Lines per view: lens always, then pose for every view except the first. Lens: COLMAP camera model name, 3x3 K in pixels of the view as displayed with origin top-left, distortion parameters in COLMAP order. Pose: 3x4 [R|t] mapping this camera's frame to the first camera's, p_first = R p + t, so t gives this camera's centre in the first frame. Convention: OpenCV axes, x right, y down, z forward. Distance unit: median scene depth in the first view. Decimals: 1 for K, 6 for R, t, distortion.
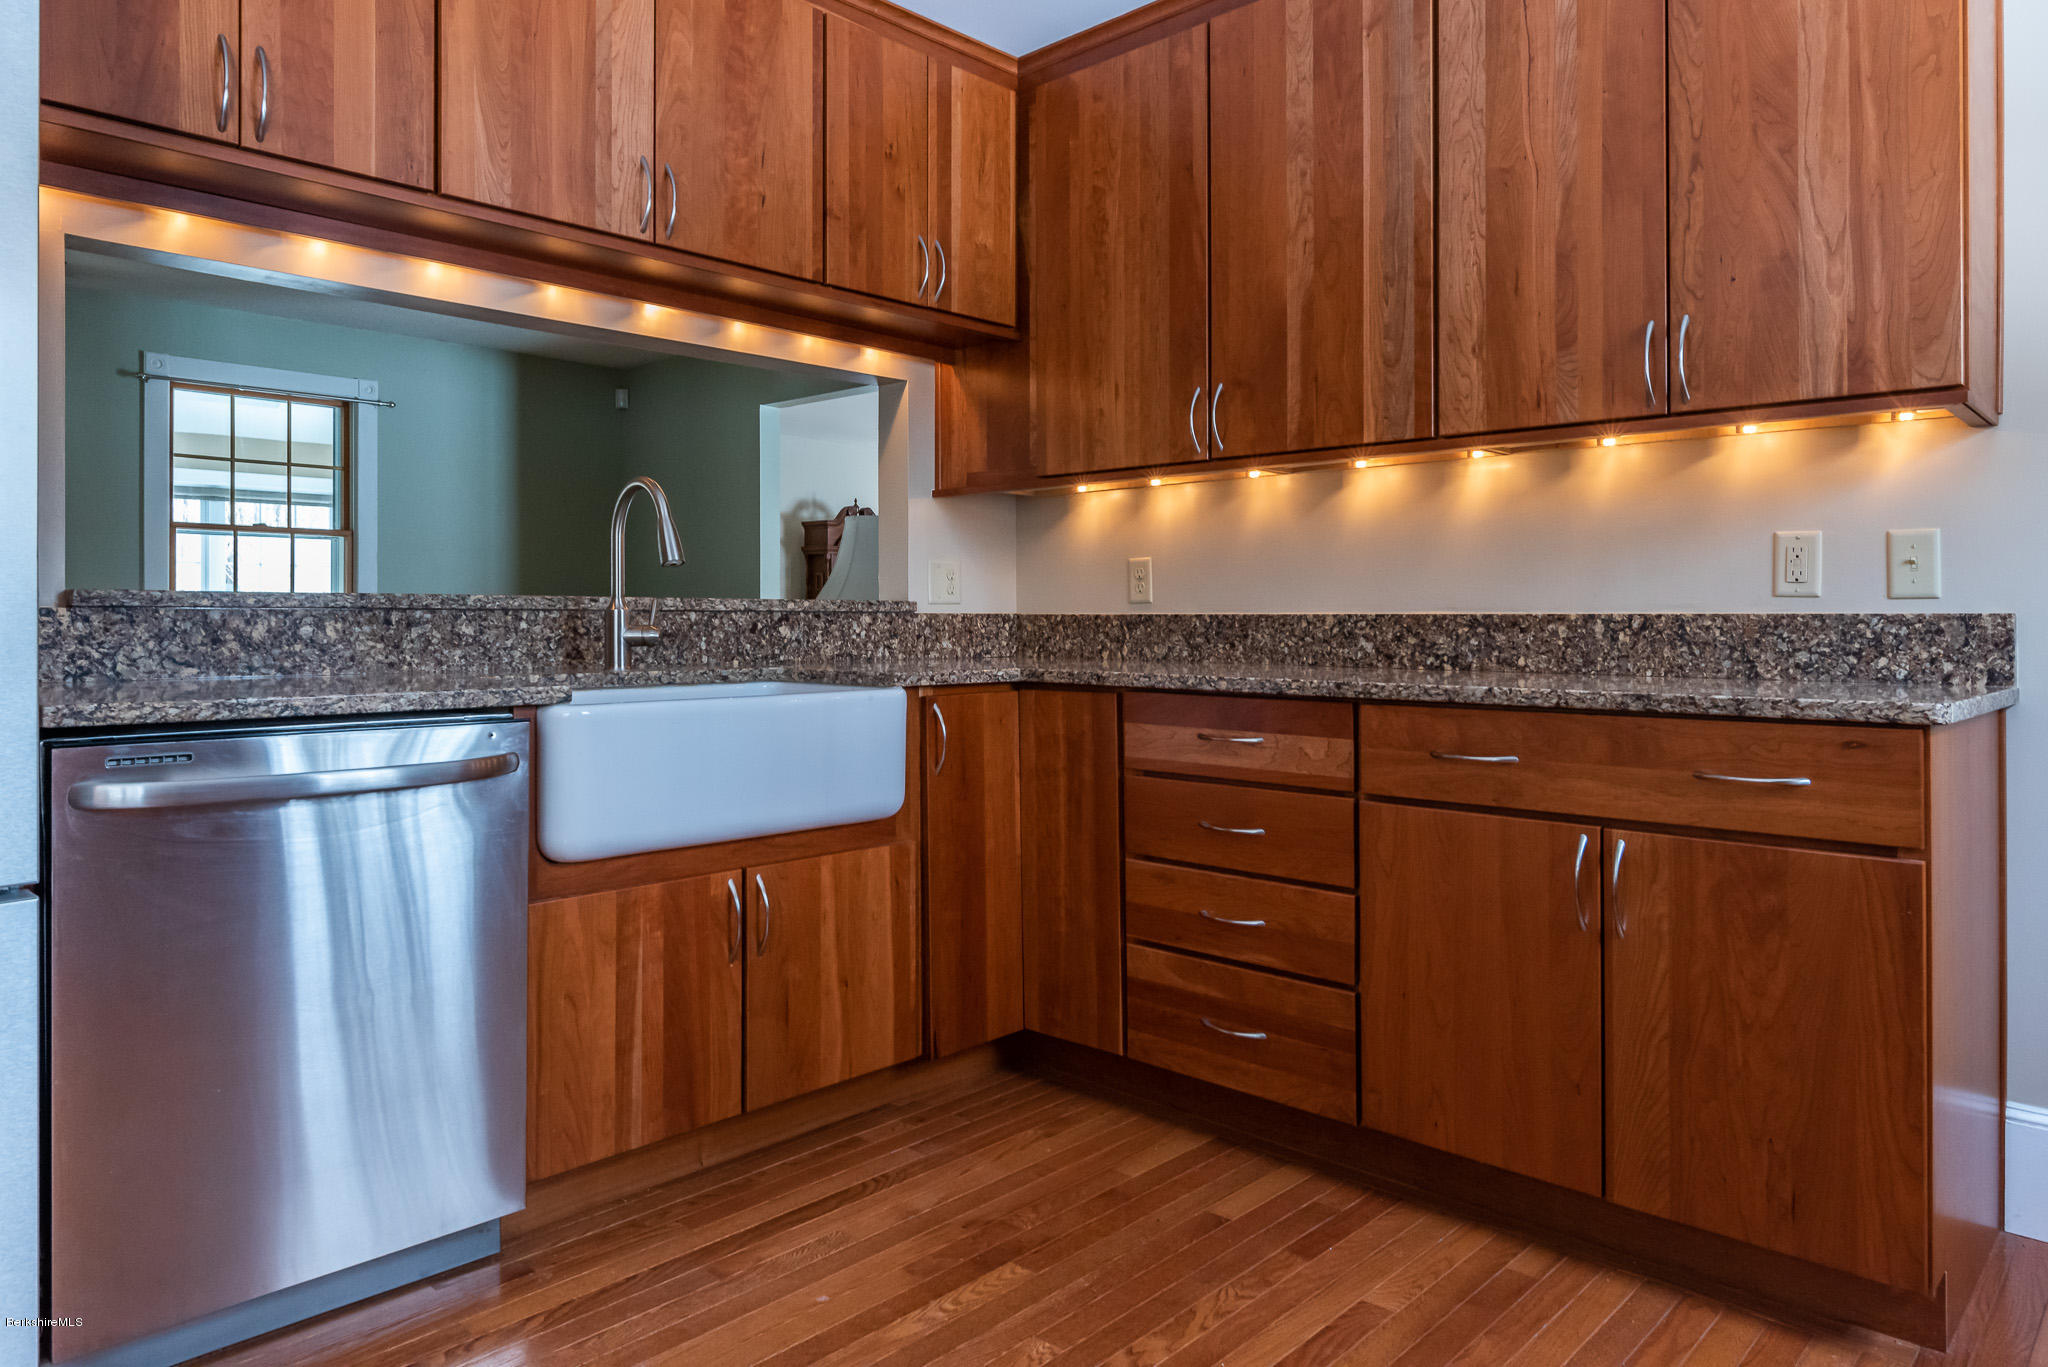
lens RADIAL K [[1310.5, 0, 1022.2], [0, 1310.5, 624.3], [0, 0, 1]] dist [0.002891, -0.000167]
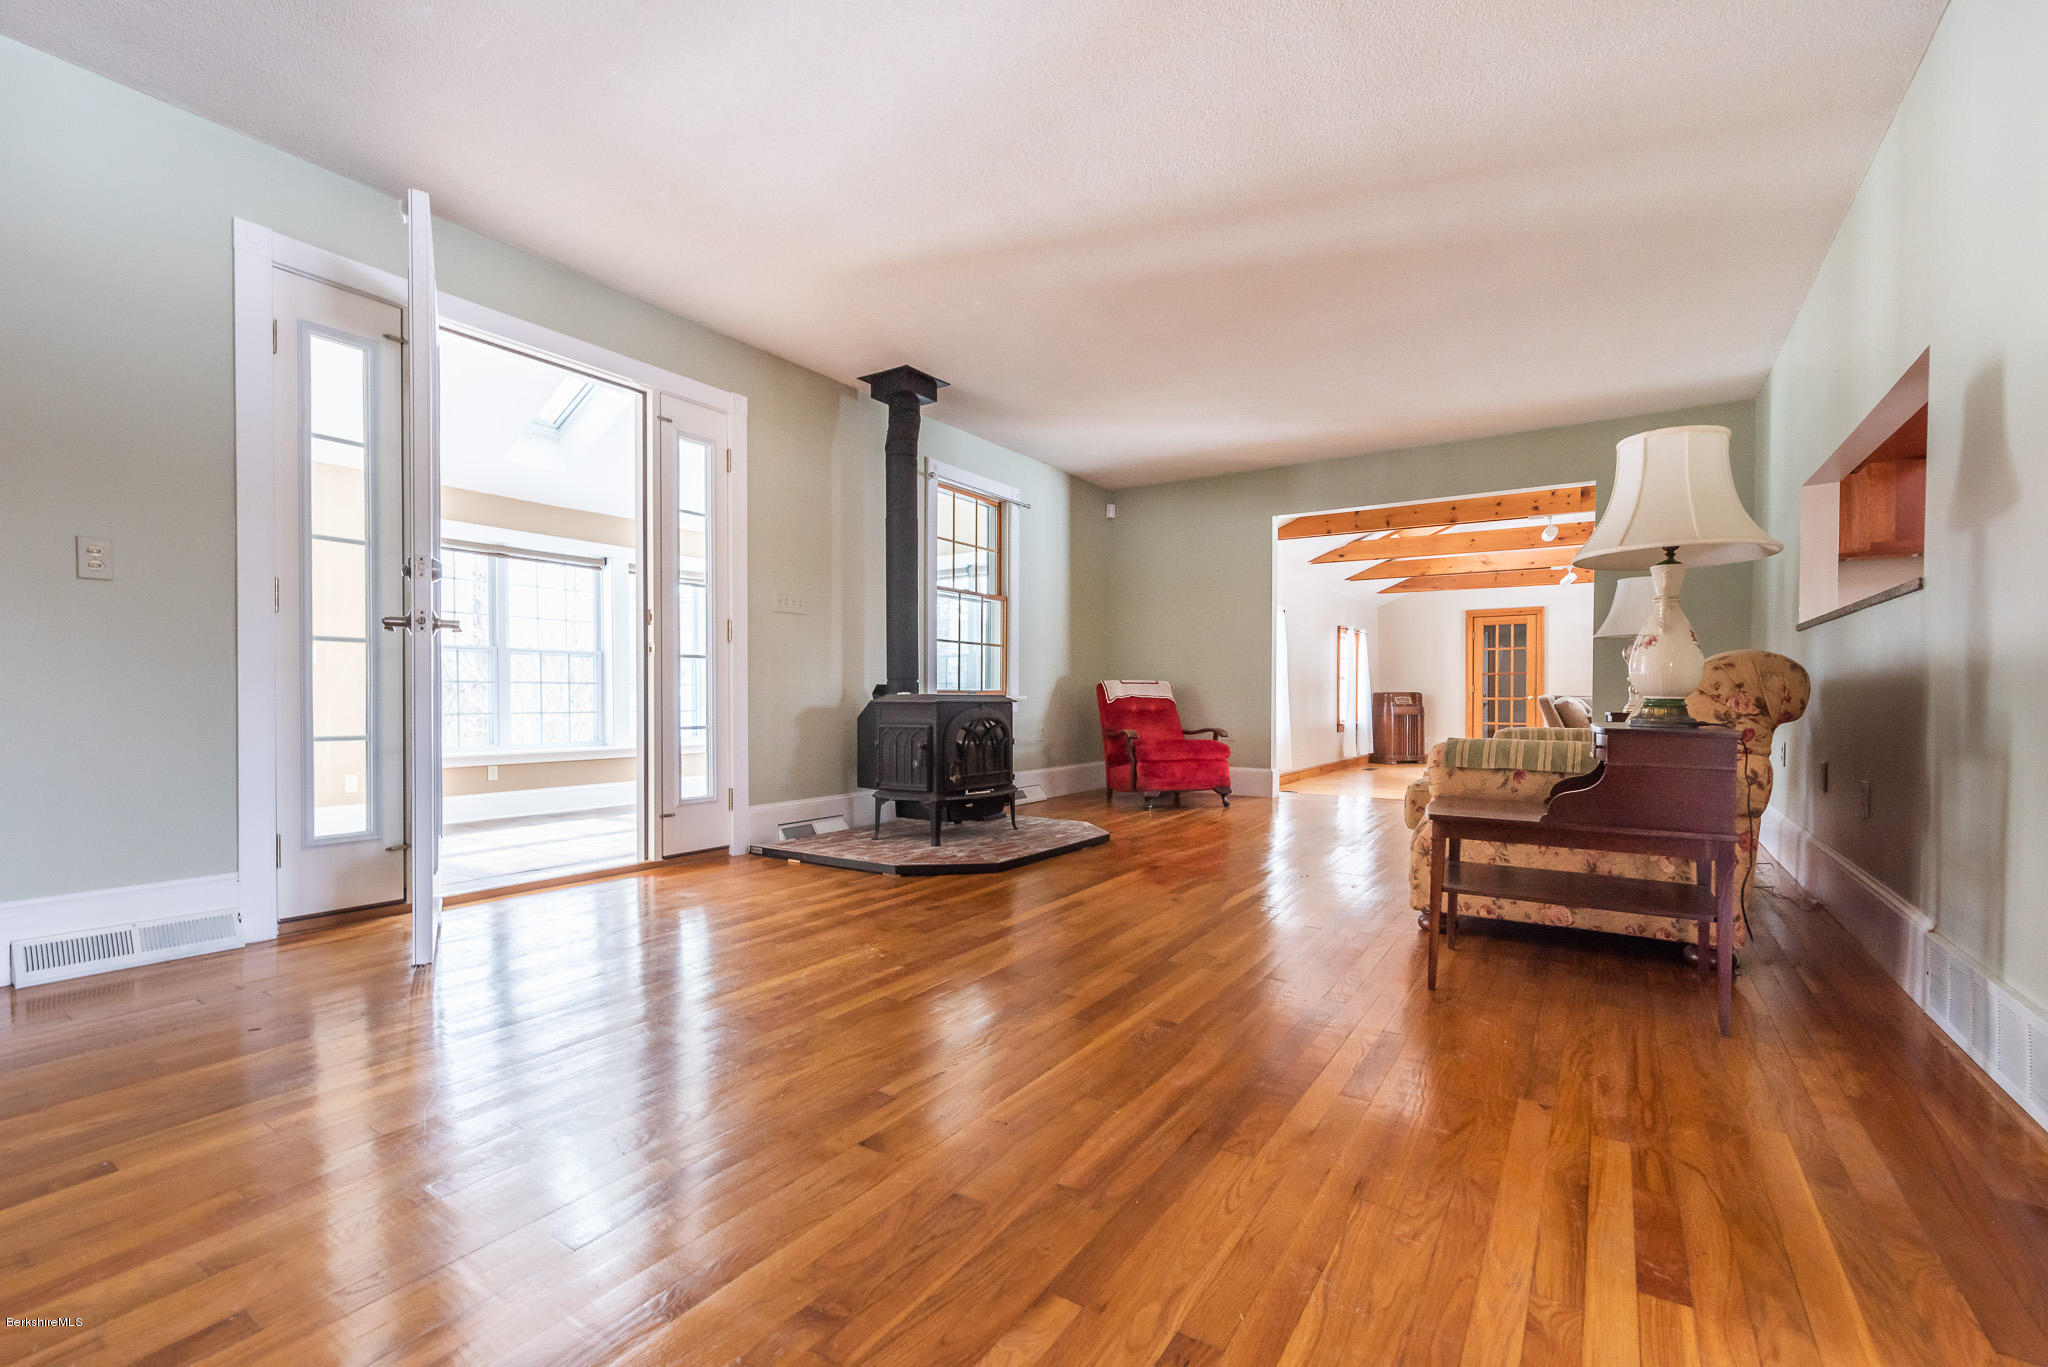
lens RADIAL K [[897.2, 0, 1026.9], [0, 897.2, 713.6], [0, 0, 1]] dist [-0.001495, 0.000544]
pose [[0.983789, -0.006338, 0.179218, -1.516337], [0.004066, 0.999907, 0.013039, 0.090302], [-0.179284, -0.012098, 0.983723, 0.152304]]
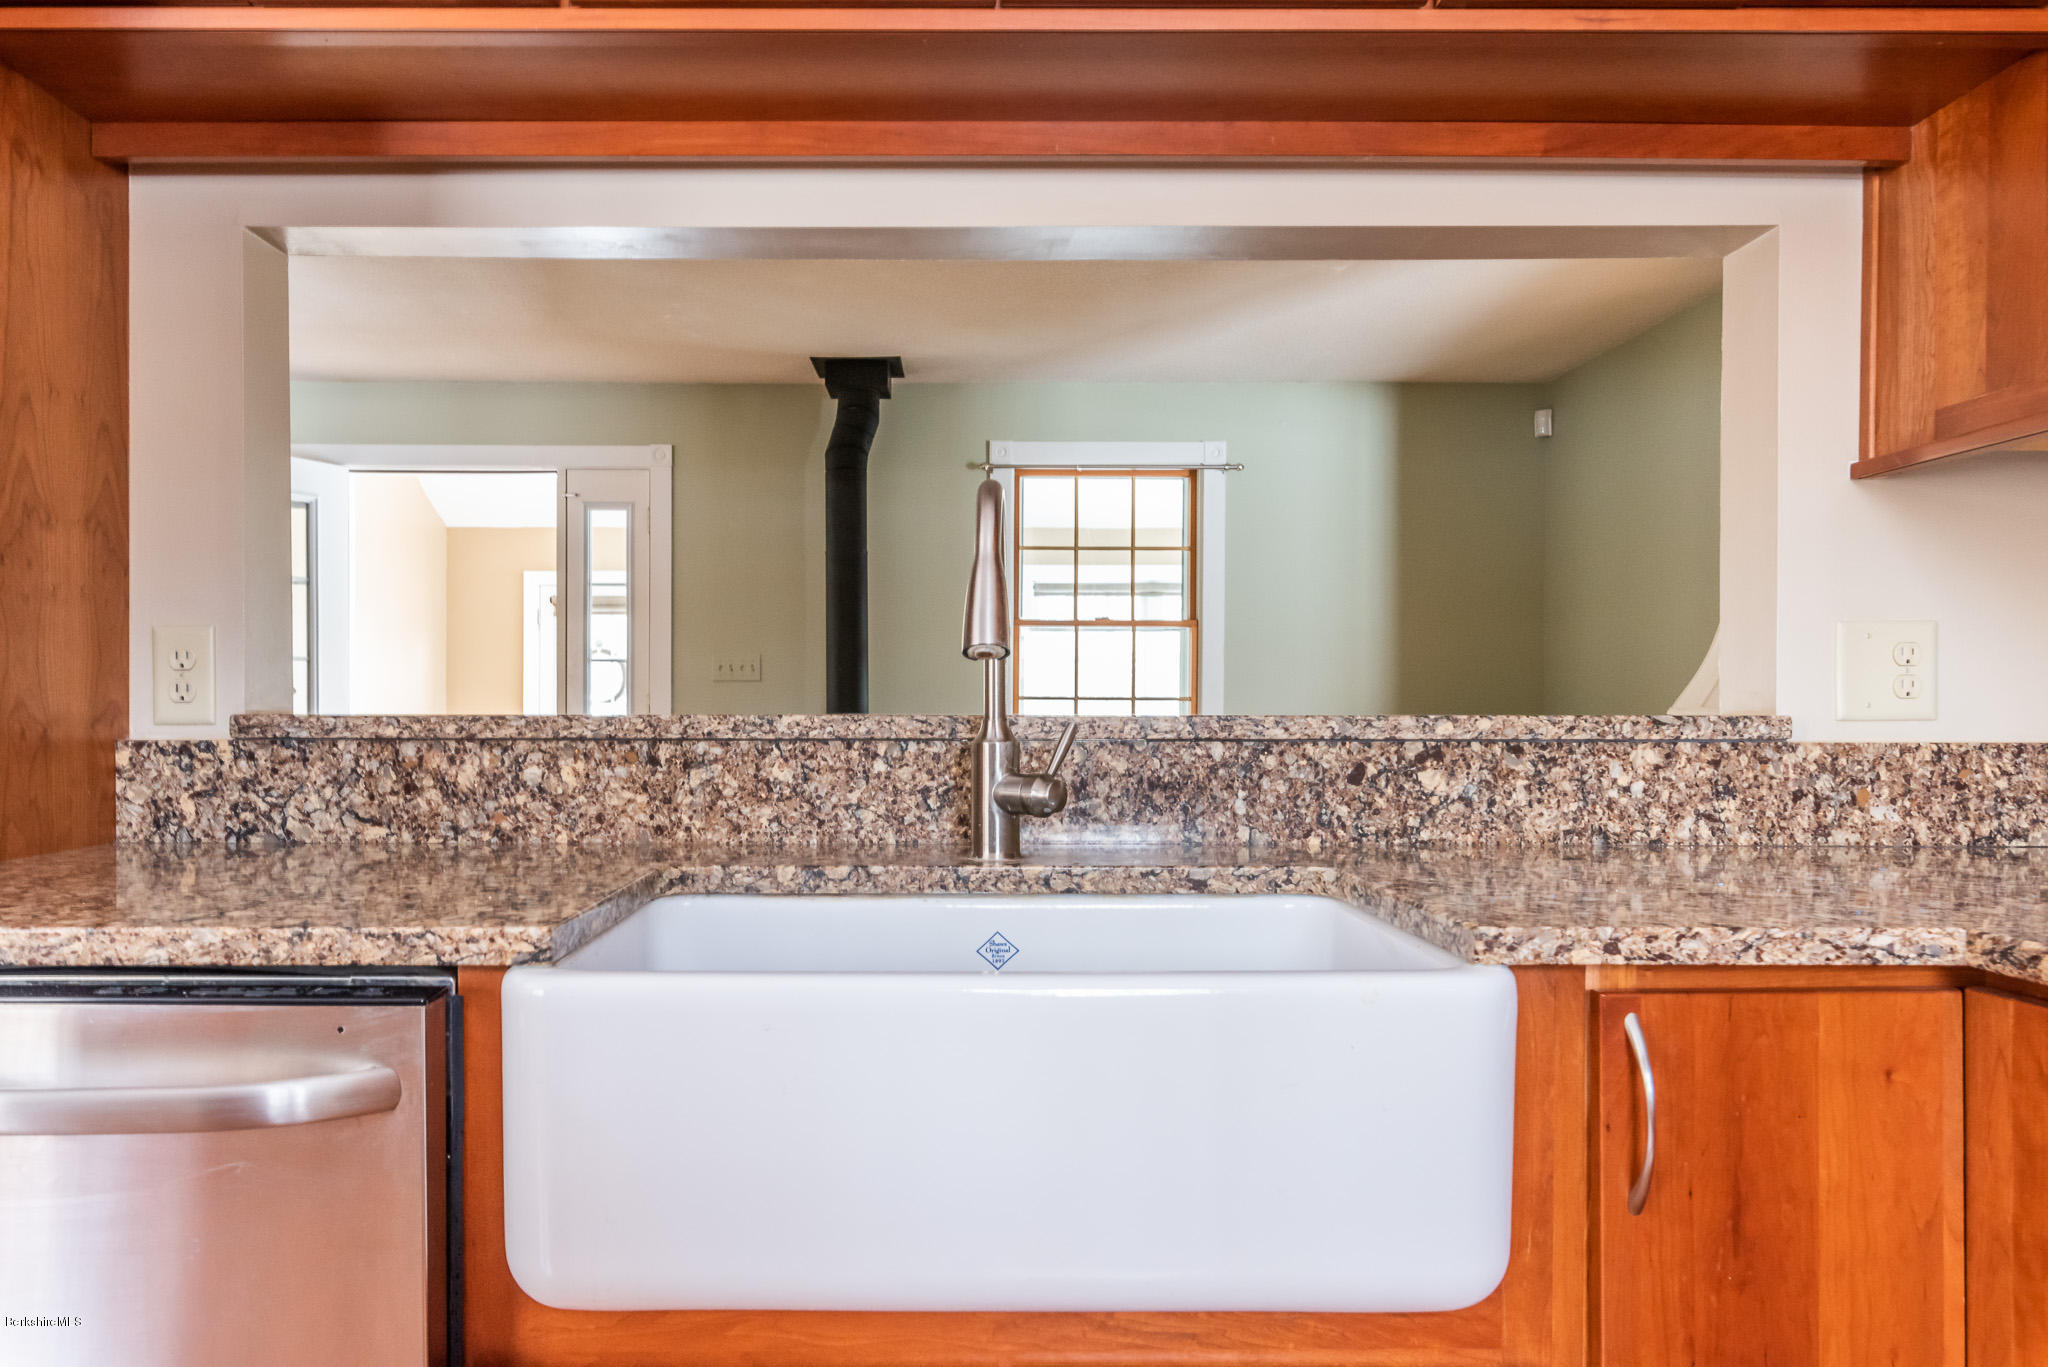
lens RADIAL K [[1384.8, 0, 958.4], [0, 1384.8, 730.1], [0, 0, 1]] dist [0.001709, -0.002783]
pose [[0.690214, 0.010274, -0.723533, 0.082130], [-0.002920, 0.999931, 0.011413, -0.022203], [0.723600, -0.005765, 0.690196, 0.604114]]
